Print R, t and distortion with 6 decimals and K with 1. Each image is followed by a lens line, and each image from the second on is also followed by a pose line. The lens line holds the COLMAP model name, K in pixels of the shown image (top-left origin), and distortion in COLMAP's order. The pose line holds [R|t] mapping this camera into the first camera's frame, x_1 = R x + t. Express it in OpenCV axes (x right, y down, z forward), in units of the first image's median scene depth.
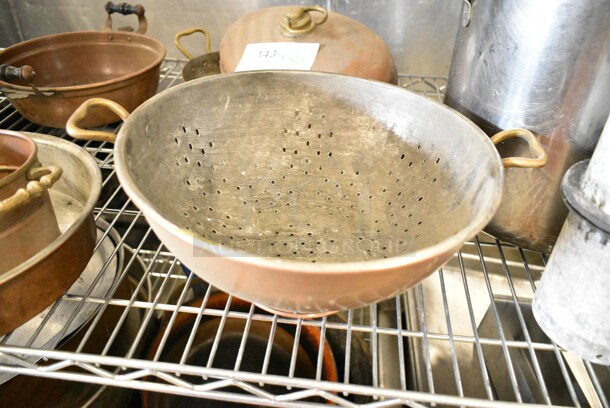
lens RADIAL K [[502.7, 0, 303.9], [0, 502.7, 204.5], [0, 0, 1]] dist [-0.025298, 0.017685]
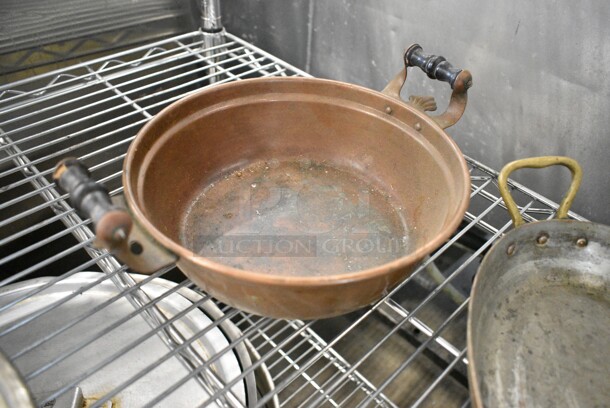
lens RADIAL K [[502.7, 0, 303.1], [0, 502.7, 198.4], [0, 0, 1]] dist [-0.025298, 0.017685]
pose [[0.773376, 0.420481, -0.474432, -0.164757], [-0.398052, 0.904545, 0.152815, -0.293704], [0.493401, 0.070665, 0.866926, 0.498878]]
